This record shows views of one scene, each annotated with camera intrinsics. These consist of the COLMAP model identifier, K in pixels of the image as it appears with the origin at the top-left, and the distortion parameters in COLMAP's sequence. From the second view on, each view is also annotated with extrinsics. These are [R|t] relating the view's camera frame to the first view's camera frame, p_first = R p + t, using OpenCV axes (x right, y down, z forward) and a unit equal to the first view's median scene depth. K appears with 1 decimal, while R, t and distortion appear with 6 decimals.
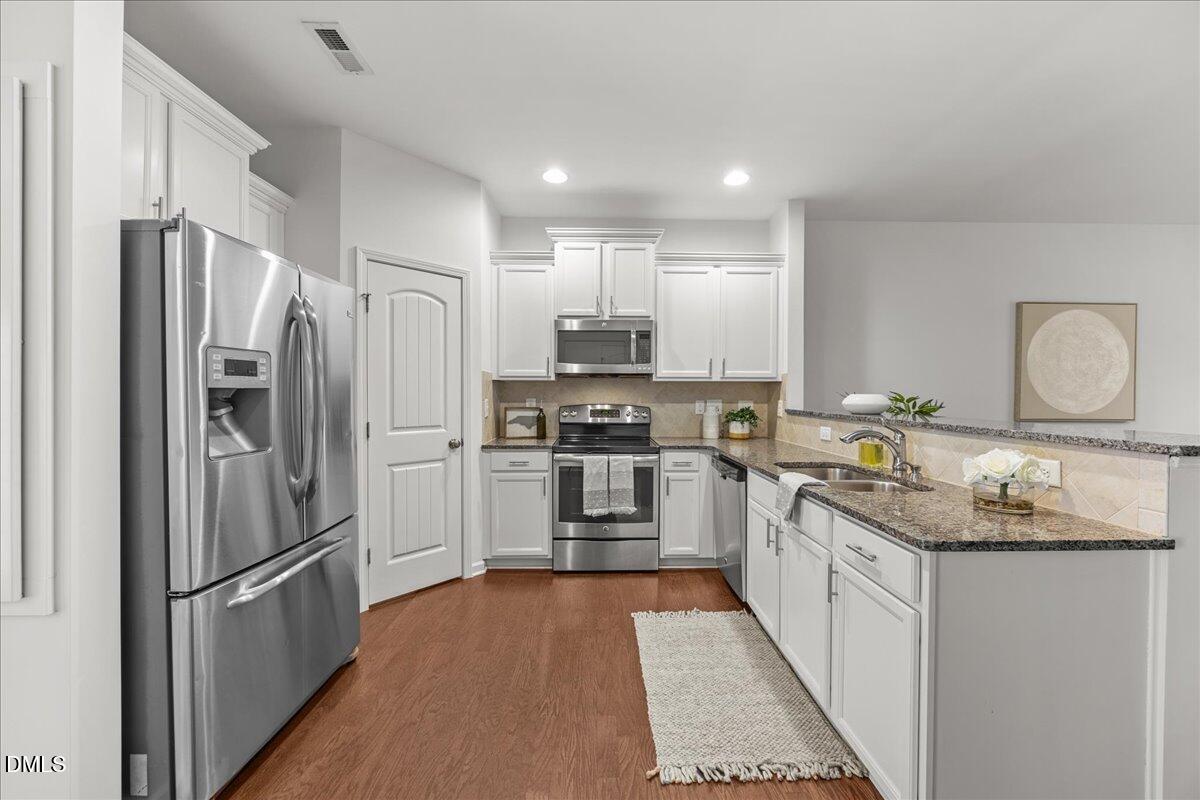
lens RADIAL K [[455.4, 0, 600.0], [0, 455.4, 400.0], [0, 0, 1]] dist [-0.001346, -0.000136]
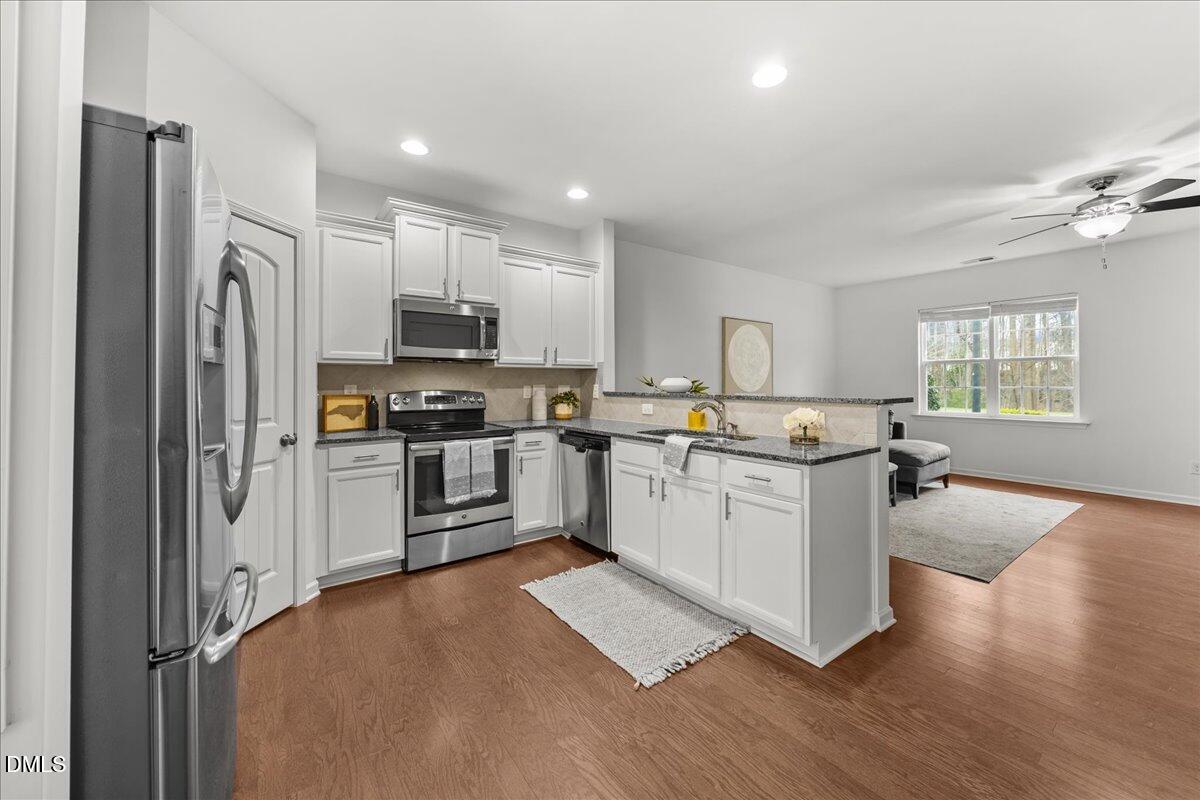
lens RADIAL K [[458.9, 0, 597.9], [0, 458.9, 379.2], [0, 0, 1]] dist [-0.000810, 0.000058]
pose [[0.821945, -0.001425, 0.569565, -0.305653], [0.014267, 0.999735, -0.018088, 0.009798], [-0.569388, 0.022993, 0.821748, 0.013902]]
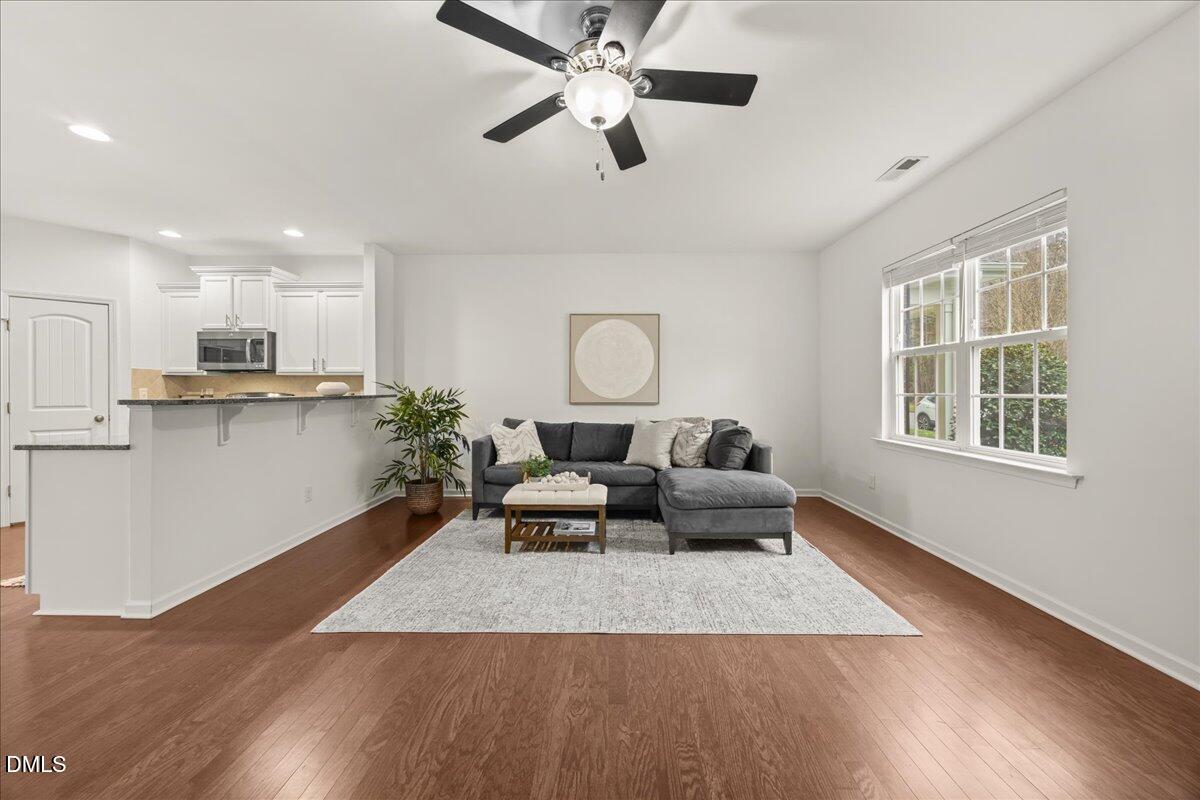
lens RADIAL K [[456.6, 0, 601.0], [0, 456.6, 392.0], [0, 0, 1]] dist [-0.000774, -0.000135]
pose [[0.999141, -0.003102, -0.041329, 1.244977], [0.002585, 0.999918, -0.012566, 0.031945], [0.041365, 0.012449, 0.999067, -0.364063]]
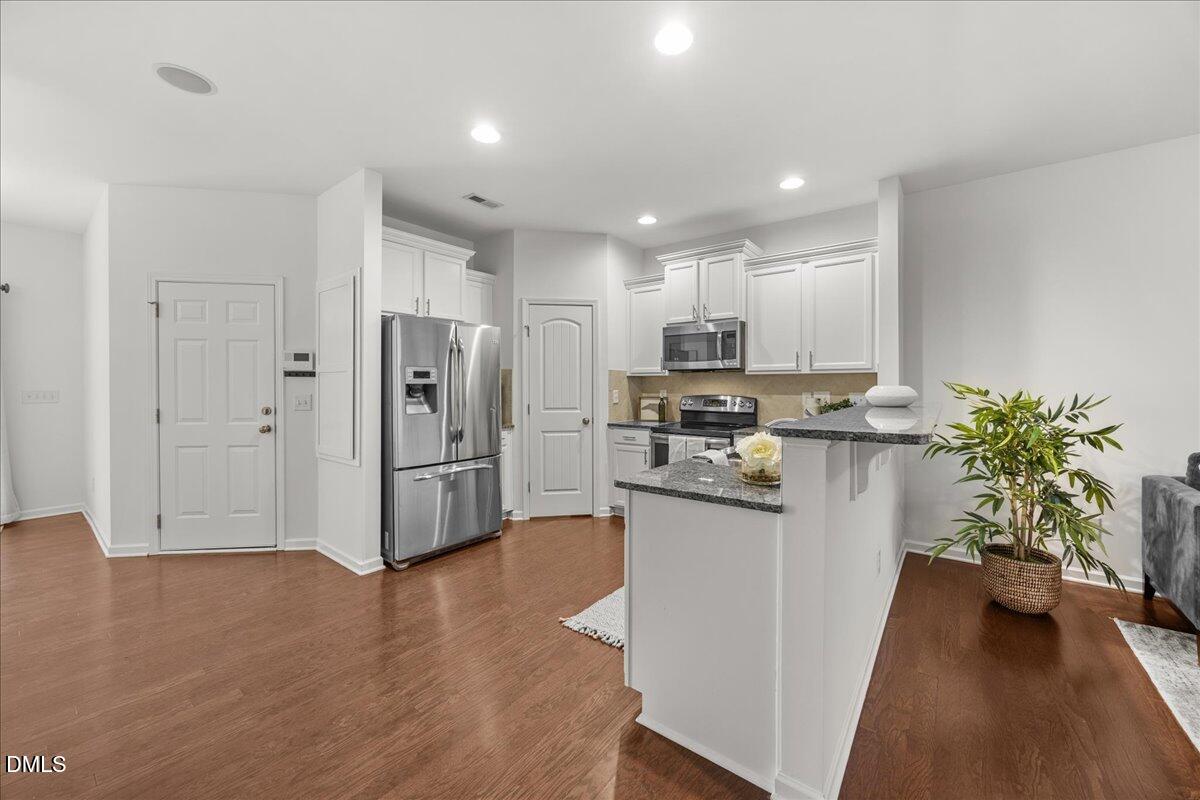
lens RADIAL K [[451.8, 0, 612.0], [0, 451.8, 389.2], [0, 0, 1]] dist [-0.001489, -0.000009]
pose [[0.792731, 0.001952, -0.609568, 0.572958], [-0.006309, 0.999968, -0.005003, 0.002131], [0.609539, 0.007811, 0.792718, -0.081441]]
